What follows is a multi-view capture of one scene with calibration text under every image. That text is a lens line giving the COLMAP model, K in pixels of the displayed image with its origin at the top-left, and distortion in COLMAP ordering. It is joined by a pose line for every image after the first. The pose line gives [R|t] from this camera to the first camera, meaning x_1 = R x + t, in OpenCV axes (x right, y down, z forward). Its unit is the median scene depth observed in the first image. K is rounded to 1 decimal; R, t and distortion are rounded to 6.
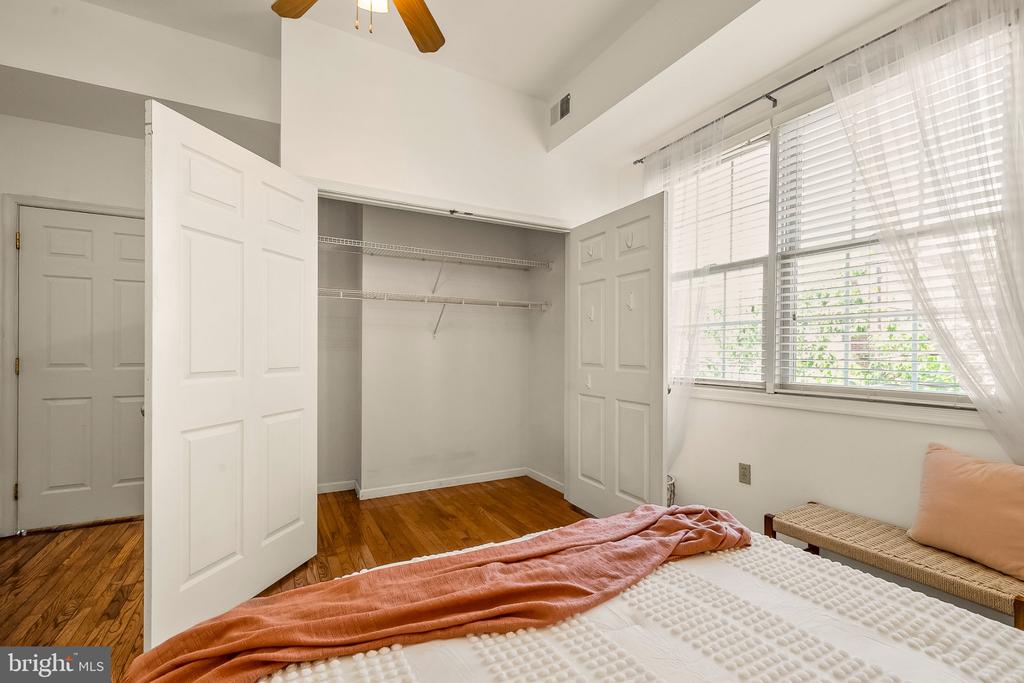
lens RADIAL K [[451.0, 0, 512.0], [0, 451.0, 341.5], [0, 0, 1]] dist [0.004123, 0.000213]
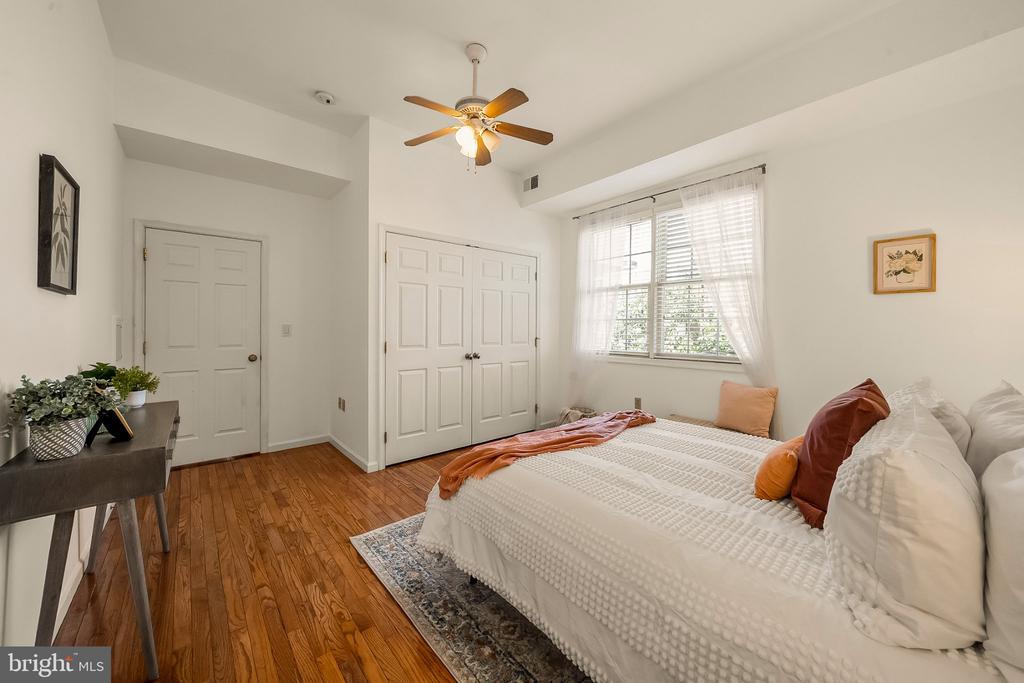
lens RADIAL K [[385.2, 0, 513.7], [0, 385.2, 321.4], [0, 0, 1]] dist [0.000144, 0.000029]
pose [[0.974092, 0.003758, 0.226122, -0.335613], [-0.004550, 0.999985, 0.002981, -0.038801], [-0.226108, -0.003932, 0.974094, -0.406496]]
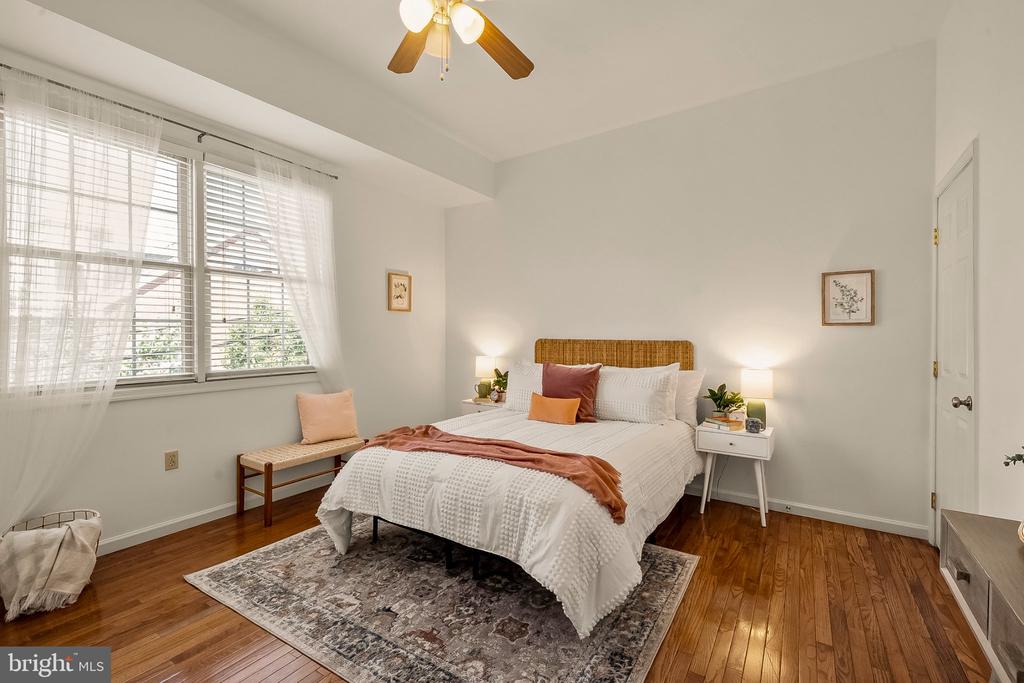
lens RADIAL K [[451.0, 0, 512.0], [0, 451.0, 341.5], [0, 0, 1]] dist [0.004123, 0.000213]
pose [[-0.484285, -0.016360, 0.874758, -0.889321], [-0.018381, 0.999795, 0.008522, -0.019643], [-0.874717, -0.011952, -0.484486, 0.882768]]
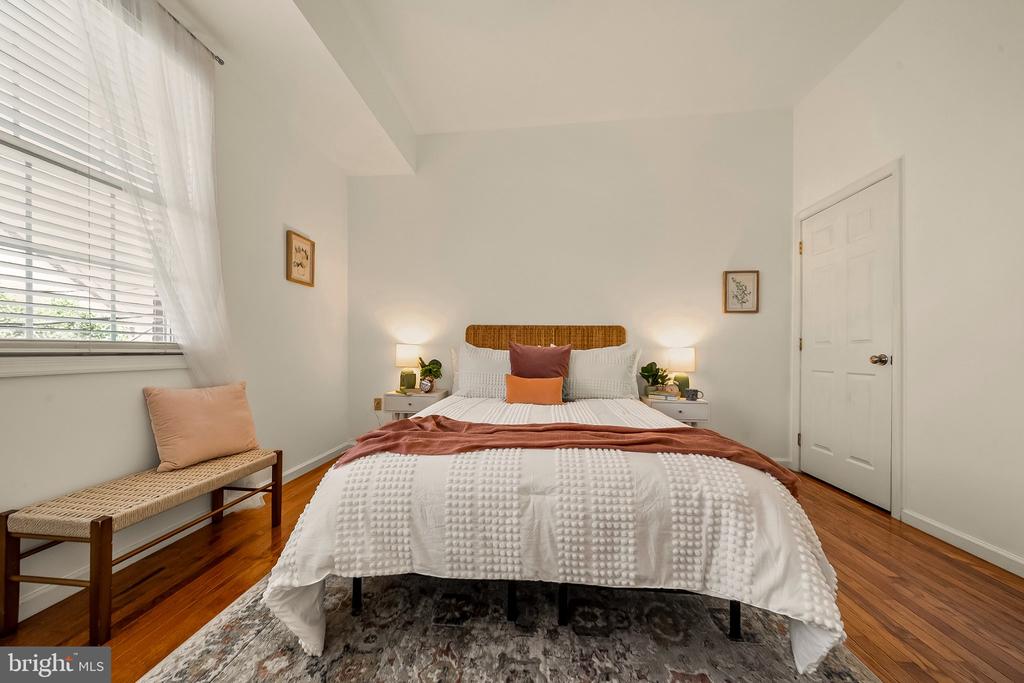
lens RADIAL K [[350.5, 0, 510.6], [0, 350.5, 352.5], [0, 0, 1]] dist [-0.001190, -0.000214]
pose [[-0.839585, -0.010843, 0.543120, -0.225564], [-0.018984, 0.999776, -0.009388, 0.100770], [-0.542897, -0.018192, -0.839602, 0.965656]]
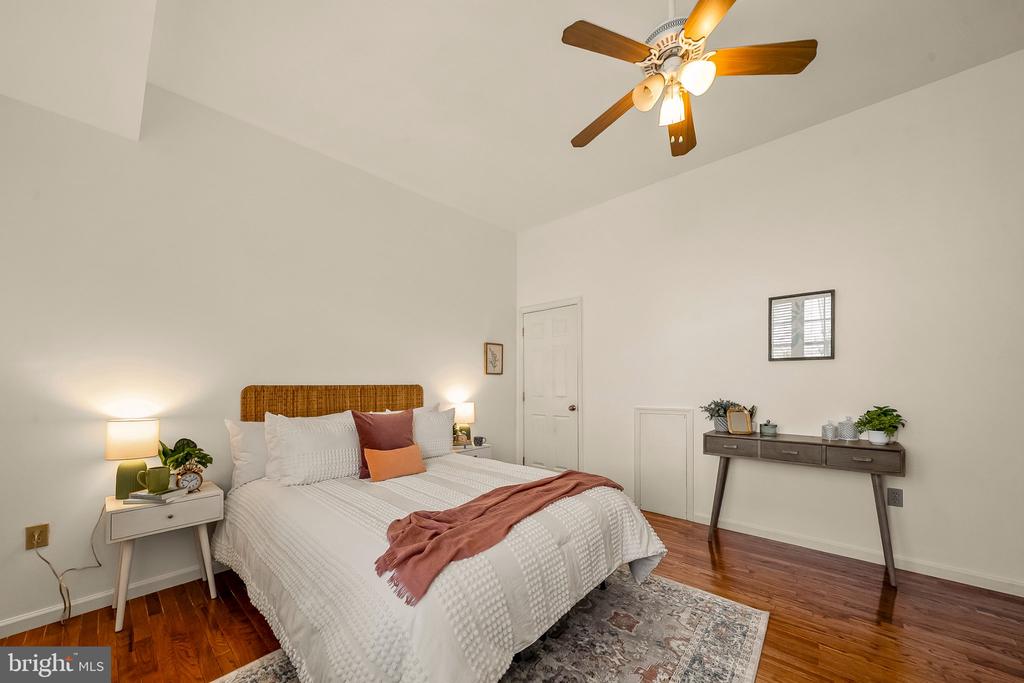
lens RADIAL K [[363.2, 0, 510.5], [0, 363.2, 383.5], [0, 0, 1]] dist [0.000740, 0.000004]
pose [[-0.939916, 0.004902, -0.341371, 0.296007], [0.011240, 0.999799, -0.016591, 0.003375], [0.341221, -0.019431, -0.939782, 1.142081]]
